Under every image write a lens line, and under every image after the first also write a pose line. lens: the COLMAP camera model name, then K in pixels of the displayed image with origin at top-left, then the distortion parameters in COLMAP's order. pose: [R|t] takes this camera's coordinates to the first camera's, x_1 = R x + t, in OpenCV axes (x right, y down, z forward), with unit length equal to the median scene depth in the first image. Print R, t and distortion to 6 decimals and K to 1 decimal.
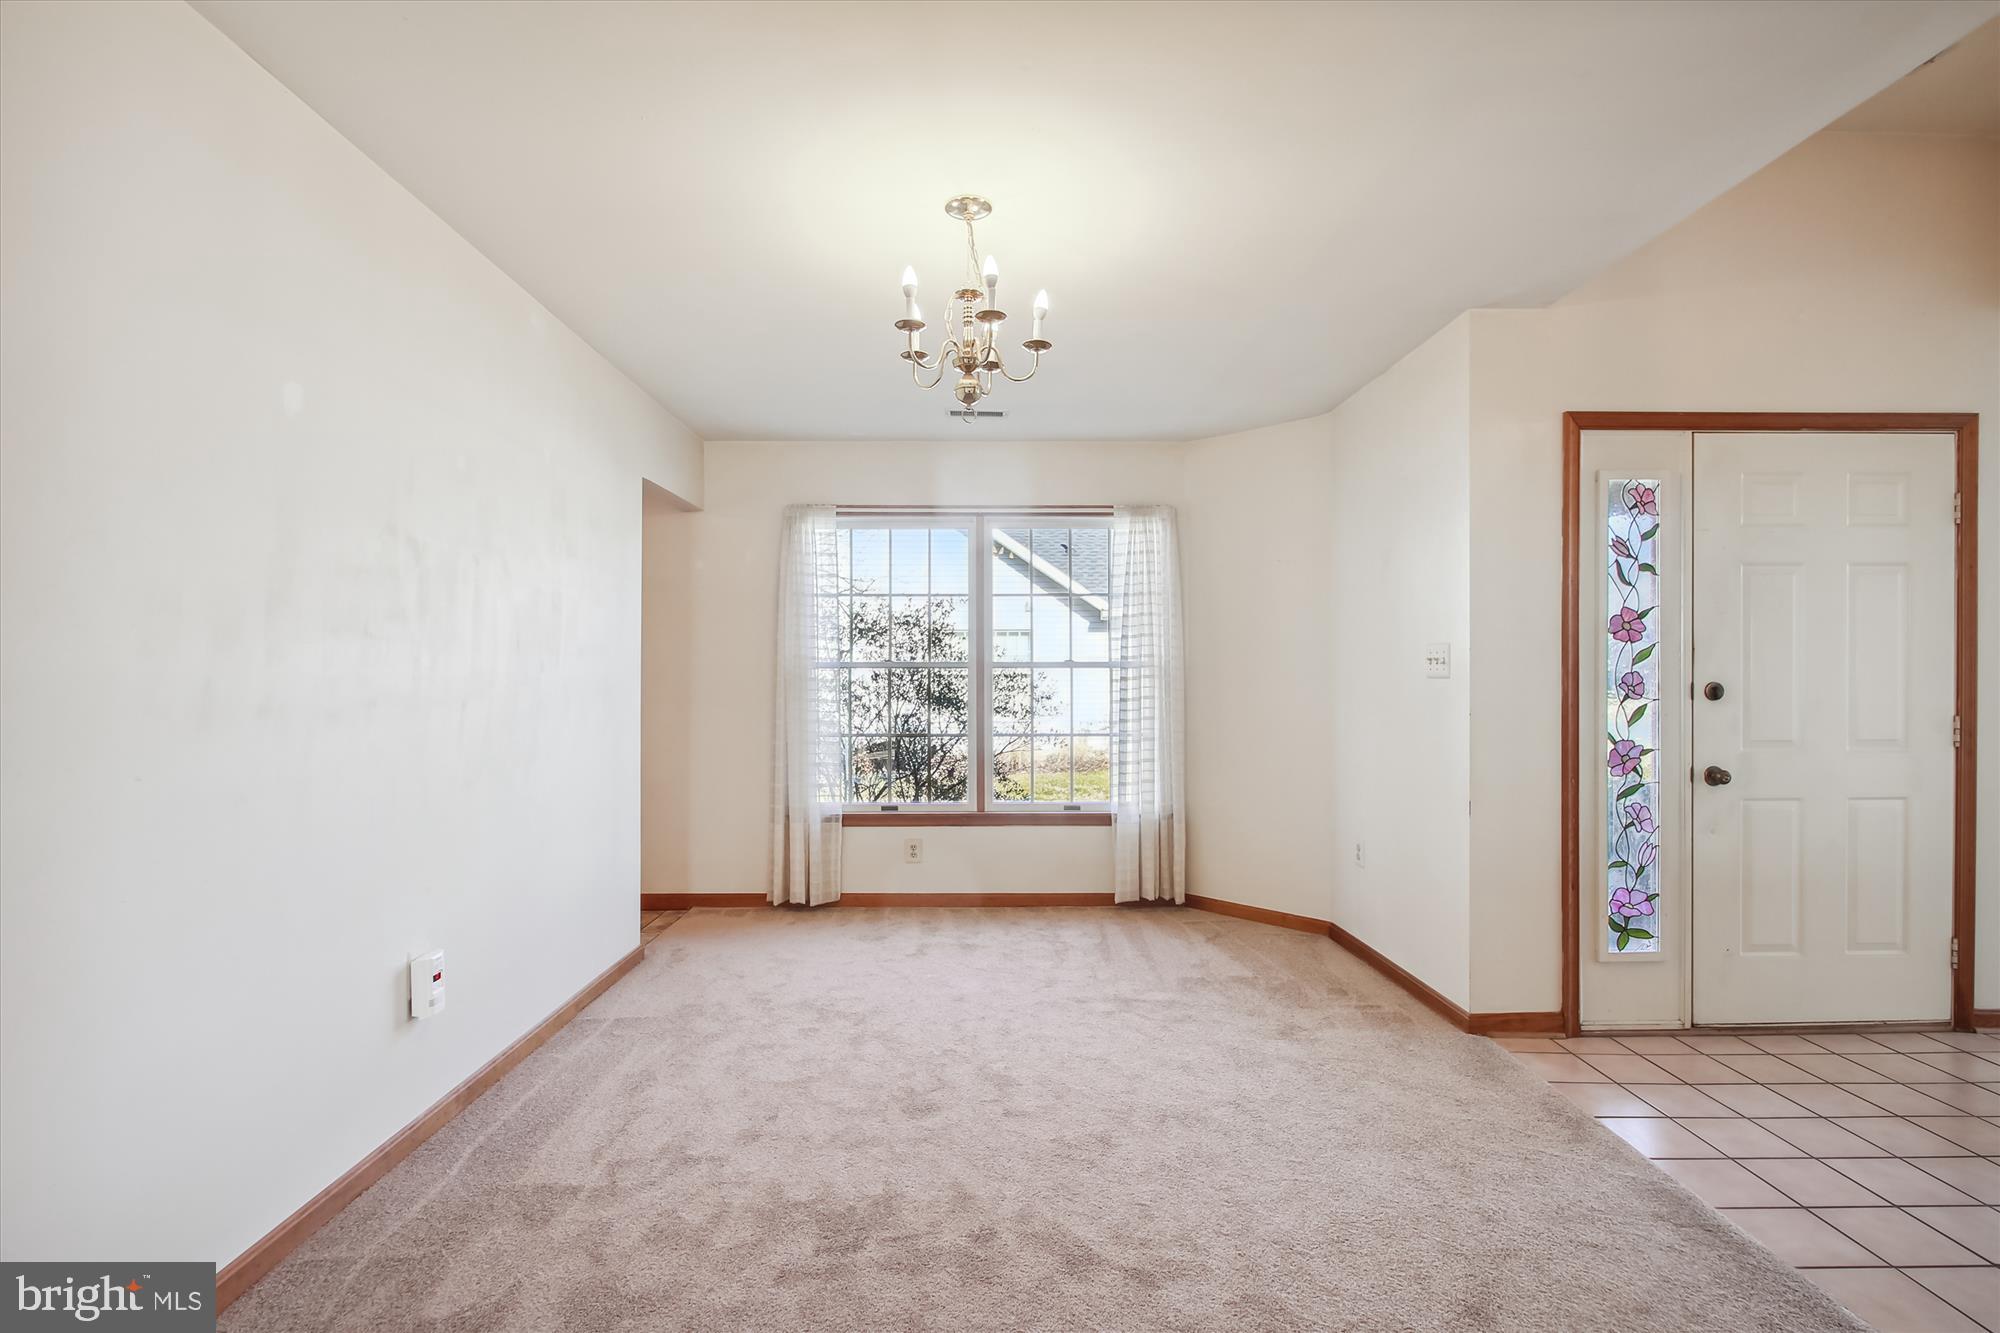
lens RADIAL K [[906.7, 0, 997.6], [0, 906.7, 684.7], [0, 0, 1]] dist [0.000118, -0.005314]
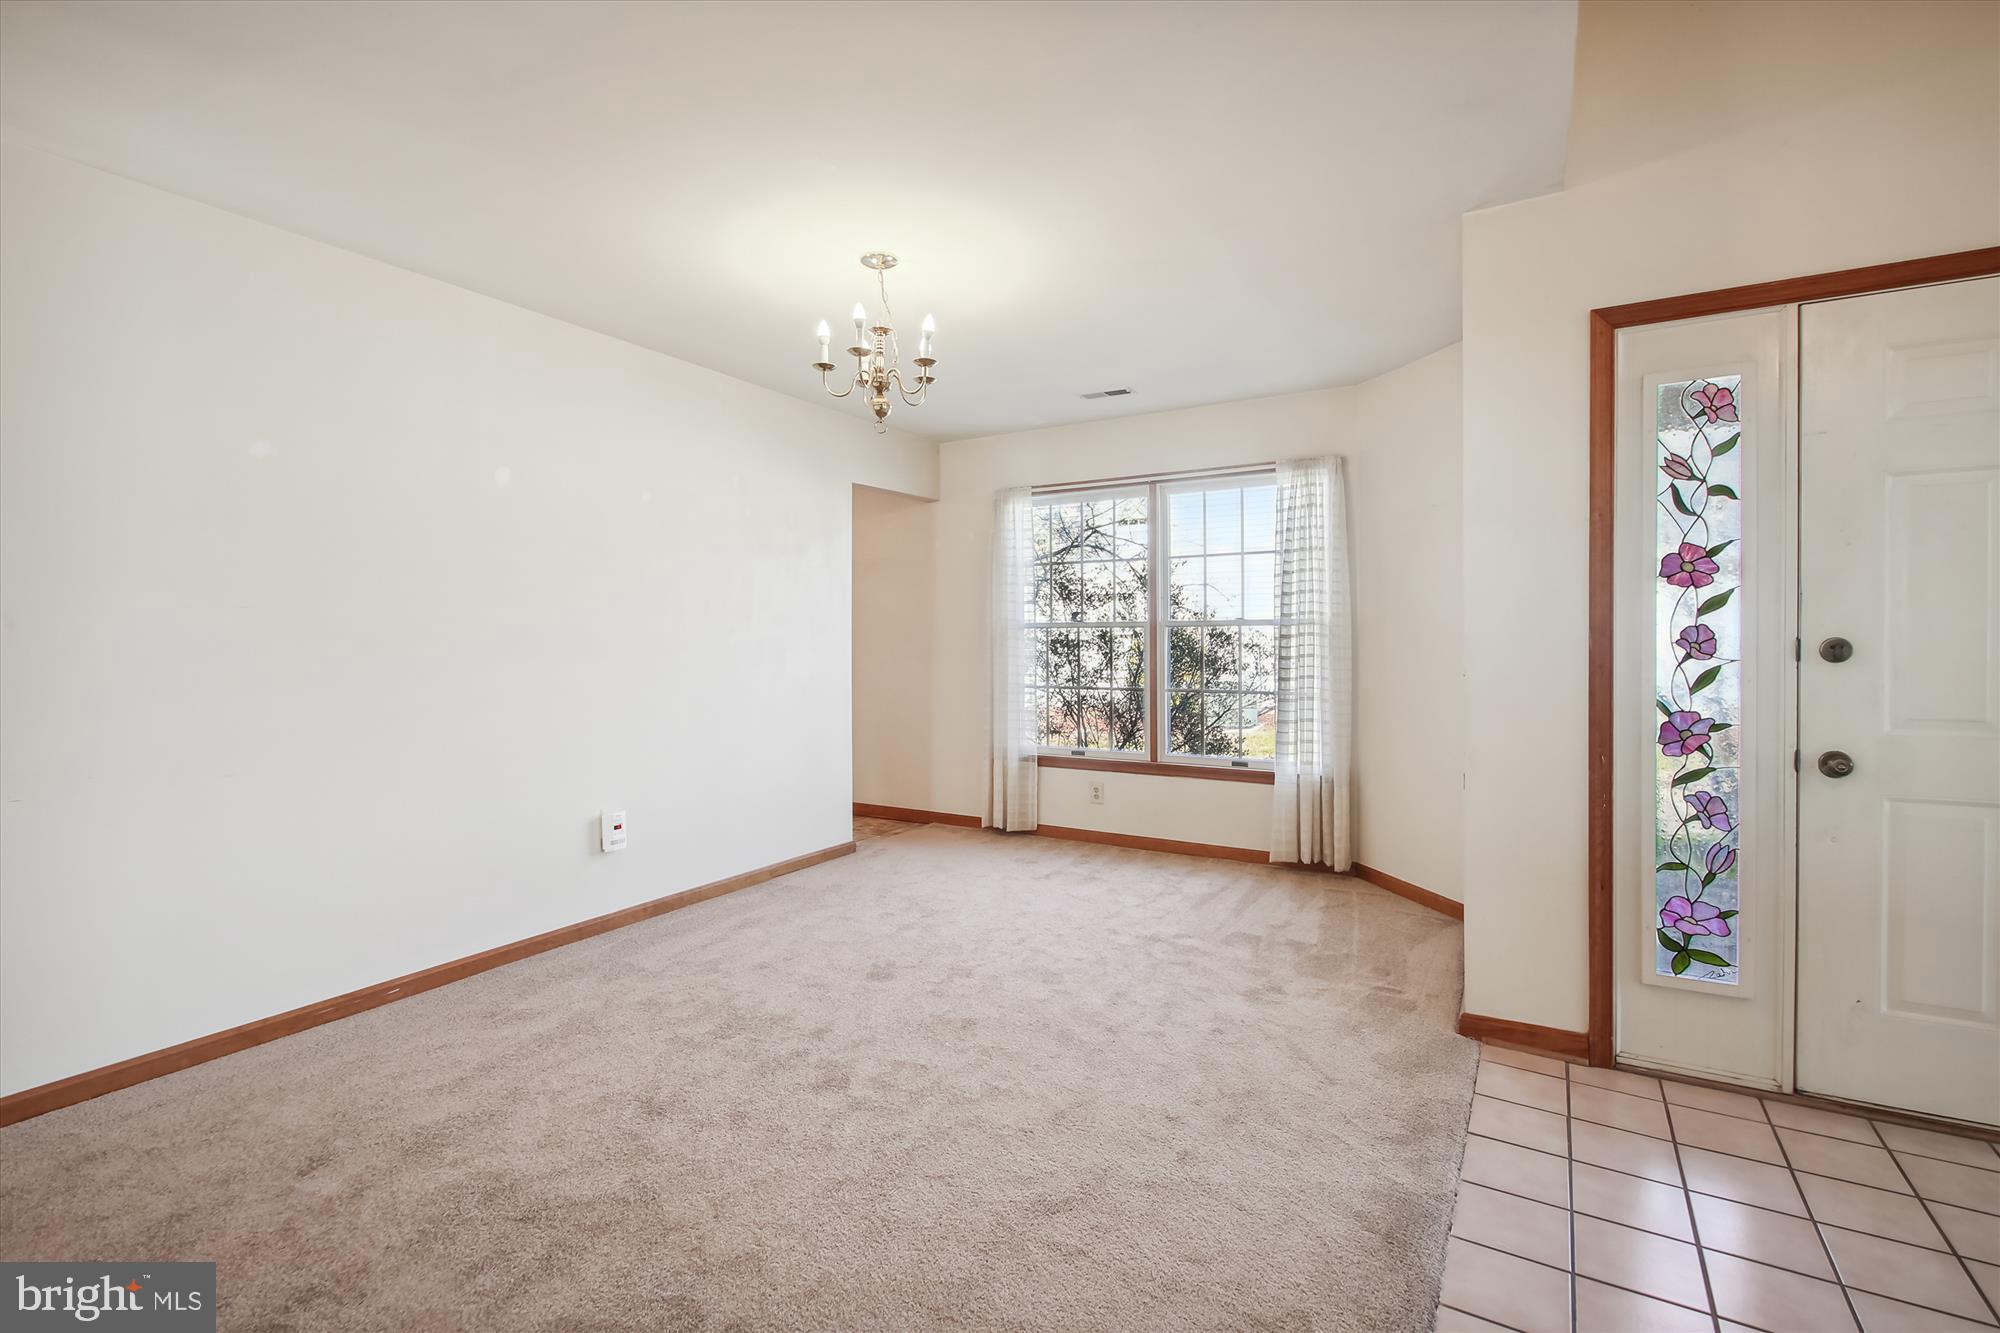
lens RADIAL K [[887.1, 0, 1001.7], [0, 887.1, 656.5], [0, 0, 1]] dist [-0.000718, -0.005502]
pose [[0.852965, 0.007304, -0.521917, 0.585834], [0.000065, 0.999901, 0.014100, 0.002414], [0.521968, -0.012061, 0.852880, 0.028209]]
